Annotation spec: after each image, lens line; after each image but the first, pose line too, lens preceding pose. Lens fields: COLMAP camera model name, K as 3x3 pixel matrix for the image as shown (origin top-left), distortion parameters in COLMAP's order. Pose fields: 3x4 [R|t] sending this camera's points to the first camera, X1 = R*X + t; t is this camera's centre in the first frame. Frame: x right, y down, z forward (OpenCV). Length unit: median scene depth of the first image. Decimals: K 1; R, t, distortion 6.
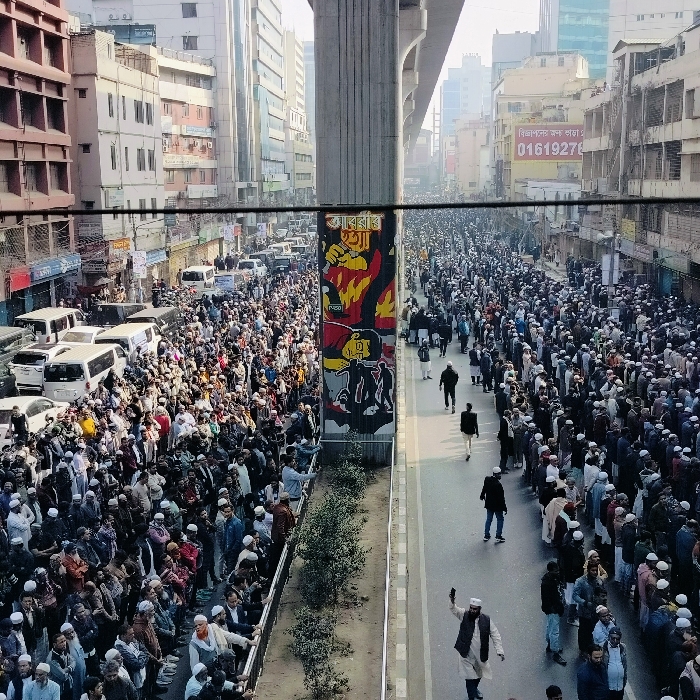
lens RADIAL K [[926.2, 0, 347.7], [0, 926.2, 377.2], [0, 0, 1]] dist [0.080843, -0.043155]
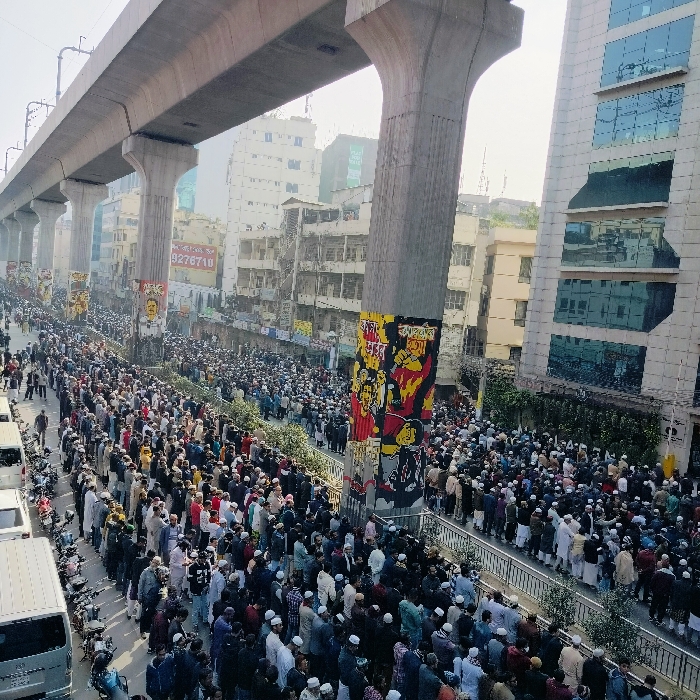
lens RADIAL K [[659.0, 0, 350.0], [0, 659.0, 350.0], [0, 0, 1]] dist [0.113837, -0.172547]
pose [[0.821460, 0.046325, 0.568382, -0.535668], [0.011225, 0.995188, -0.097334, -0.058583], [-0.570156, 0.086336, 0.816987, 0.332738]]
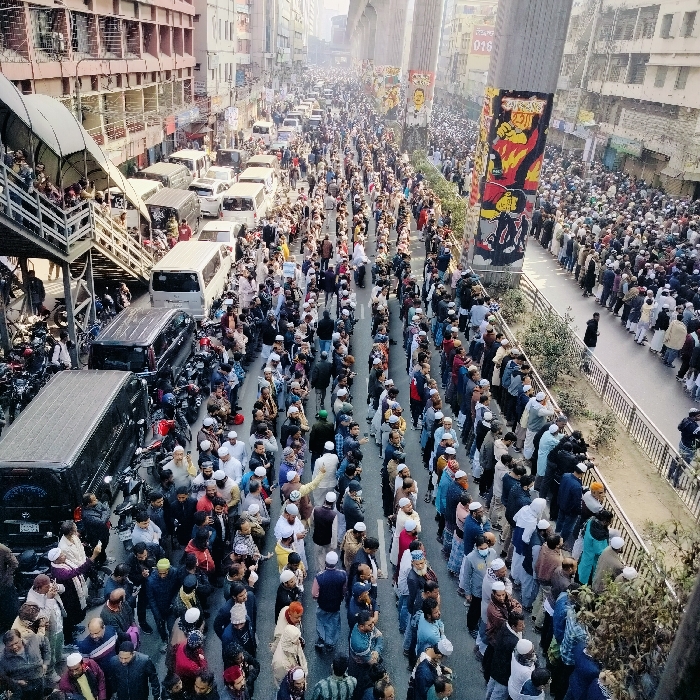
lens RADIAL K [[659.0, 0, 350.0], [0, 659.0, 350.0], [0, 0, 1]] dist [0.113837, -0.172547]
pose [[0.994208, 0.045377, 0.097422, -0.304876], [-0.064136, 0.977889, 0.199047, -0.000142], [-0.086235, -0.204142, 0.975136, 0.016239]]
